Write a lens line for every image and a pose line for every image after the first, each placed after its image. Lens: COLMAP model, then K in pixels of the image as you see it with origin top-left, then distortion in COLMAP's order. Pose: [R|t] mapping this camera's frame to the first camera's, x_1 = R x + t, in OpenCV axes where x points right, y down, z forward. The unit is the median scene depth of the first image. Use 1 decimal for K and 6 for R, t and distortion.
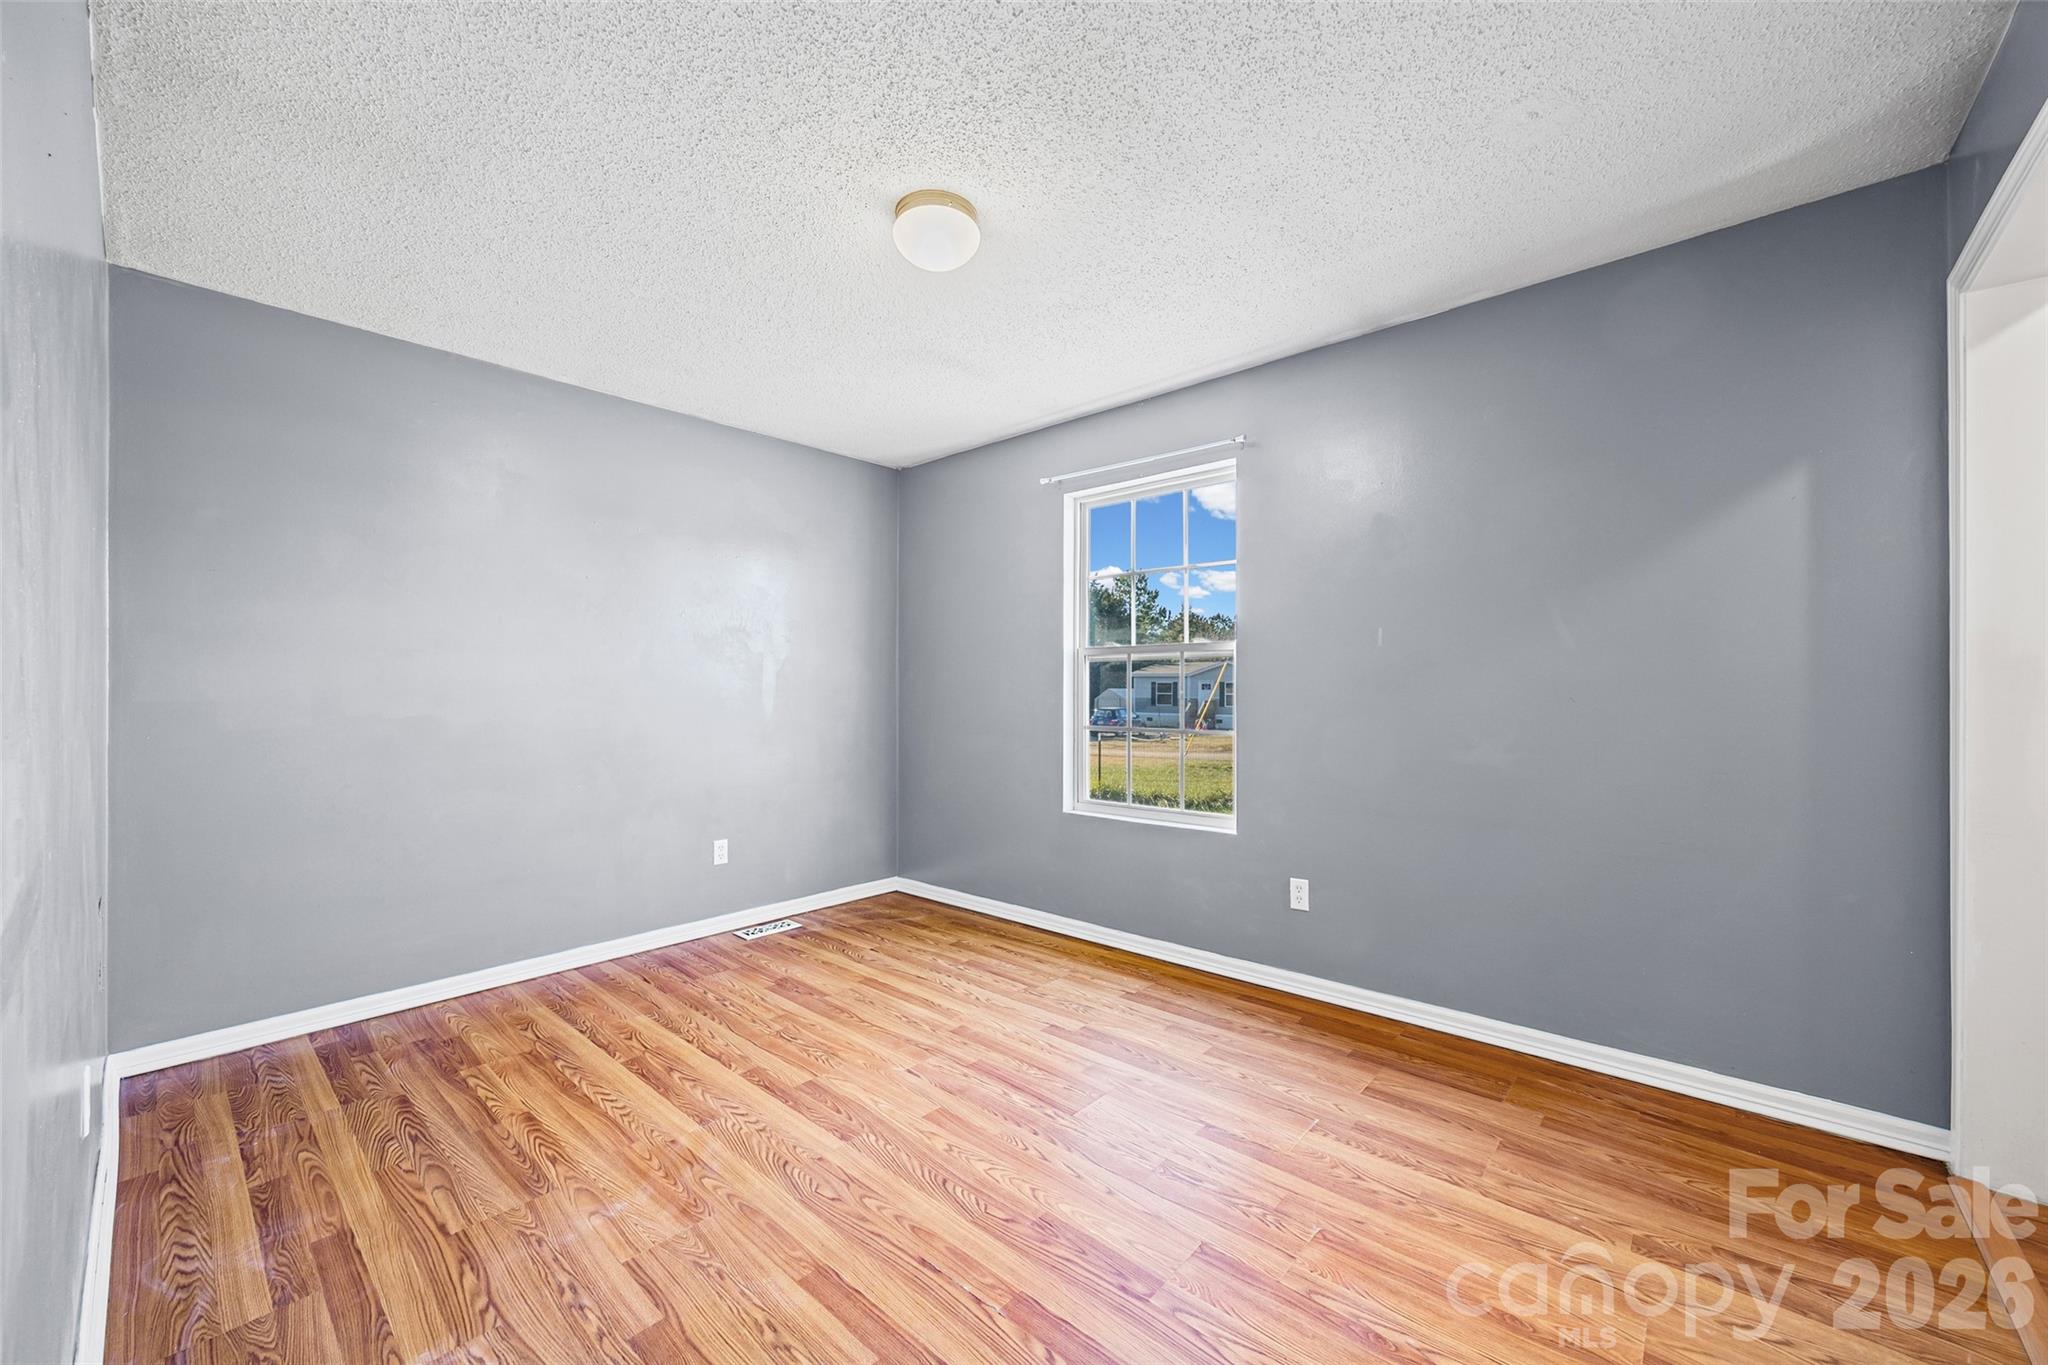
lens RADIAL K [[787.9, 0, 1024.9], [0, 787.9, 684.9], [0, 0, 1]] dist [-0.002205, -0.000203]
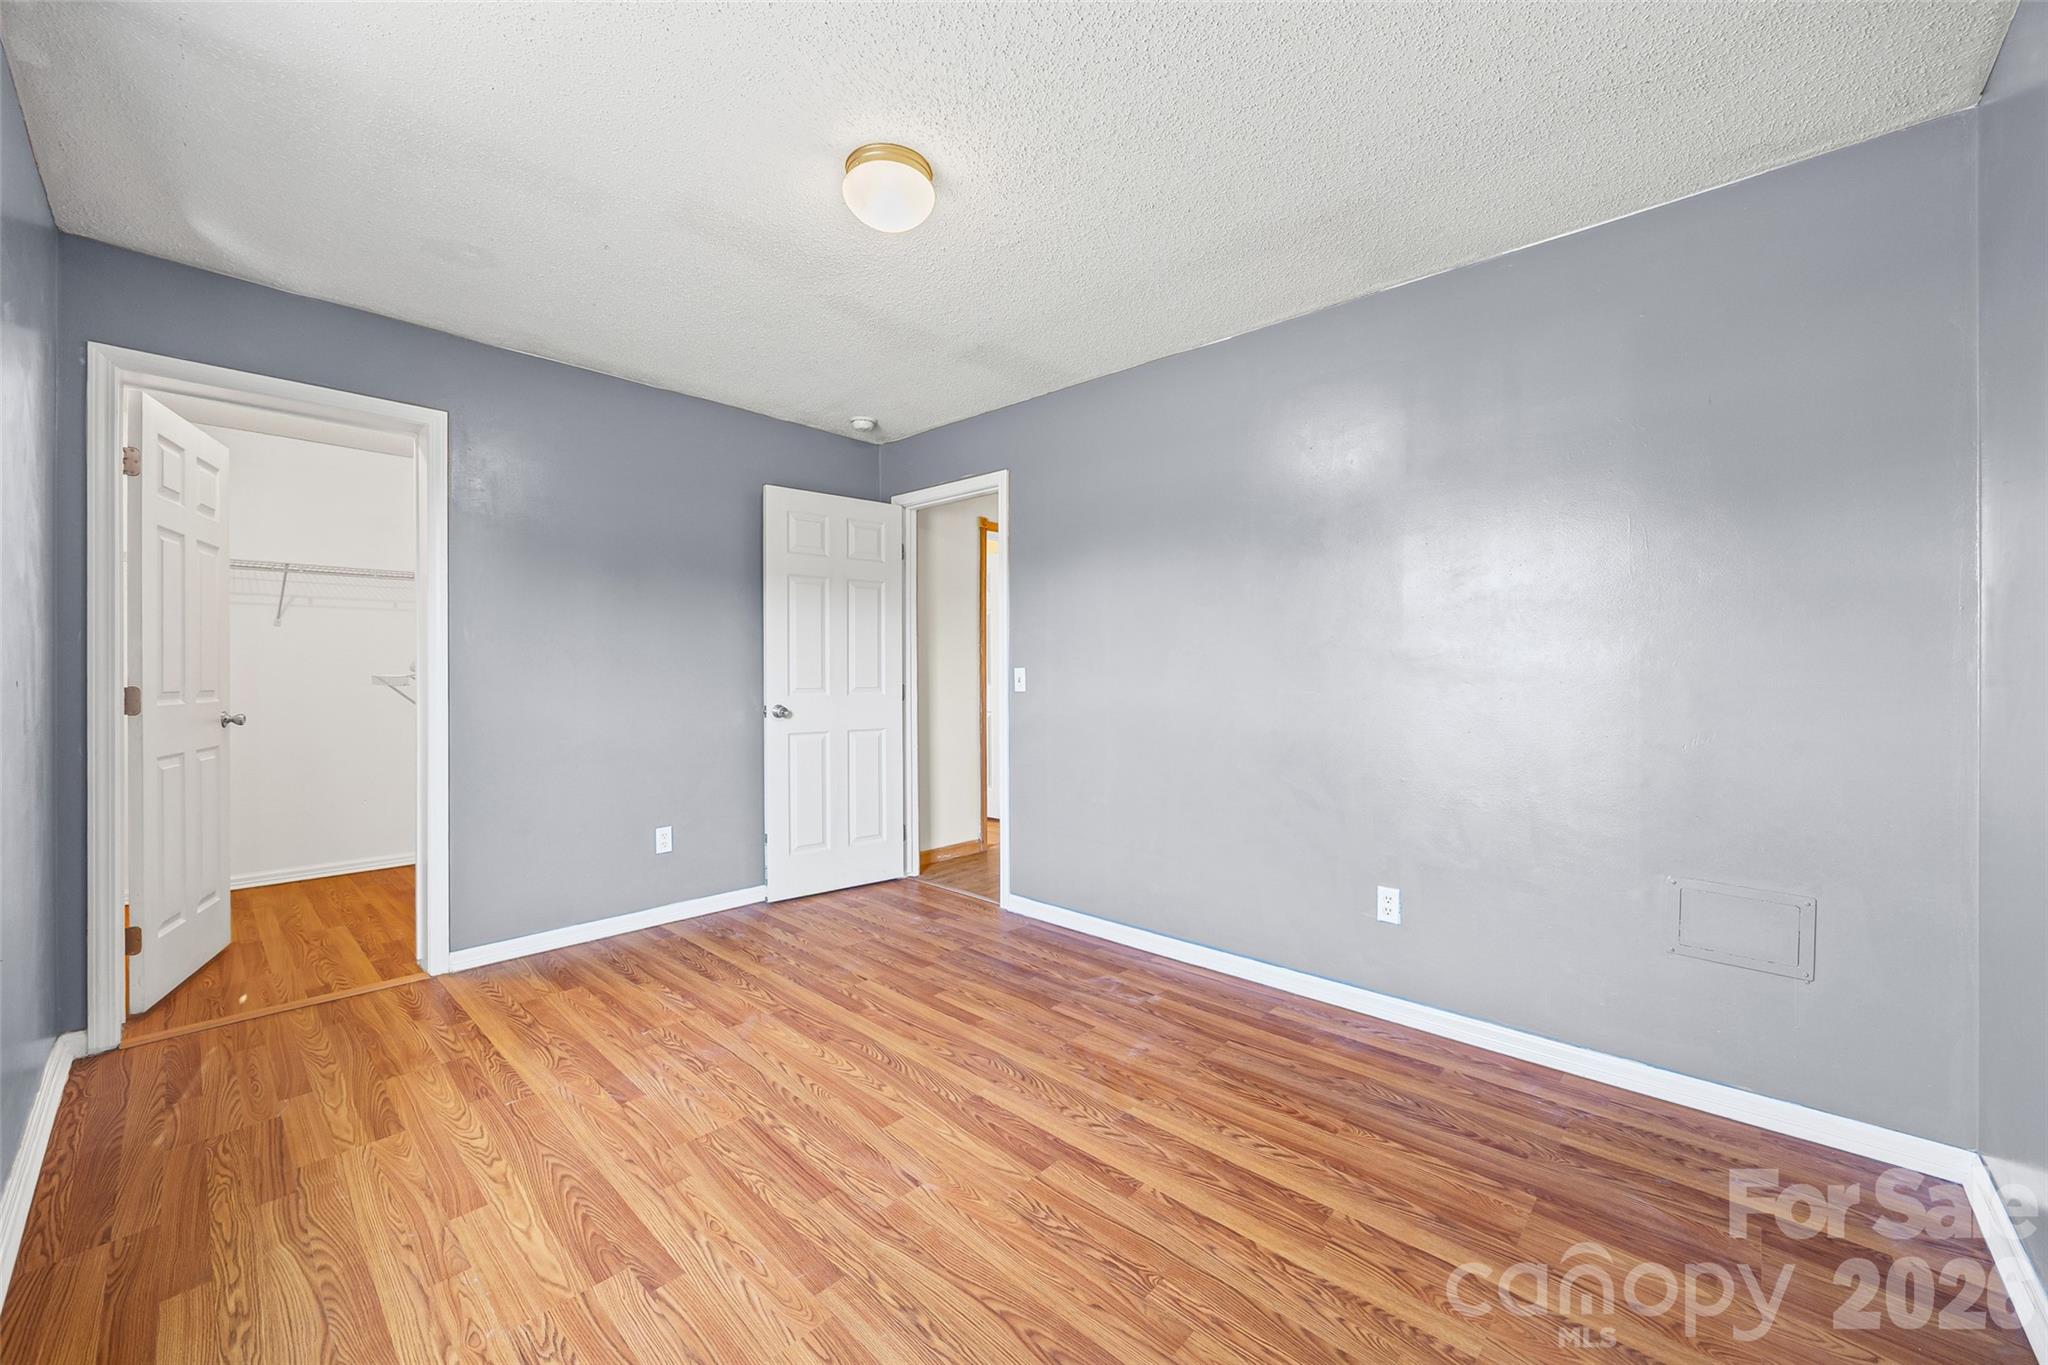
lens RADIAL K [[787.9, 0, 1022.5], [0, 787.9, 676.2], [0, 0, 1]] dist [-0.002205, -0.000203]
pose [[-0.999784, 0.003281, 0.020509, -0.298198], [0.003307, 0.999994, 0.001254, 0.012618], [-0.020505, 0.001321, -0.999789, 1.961776]]
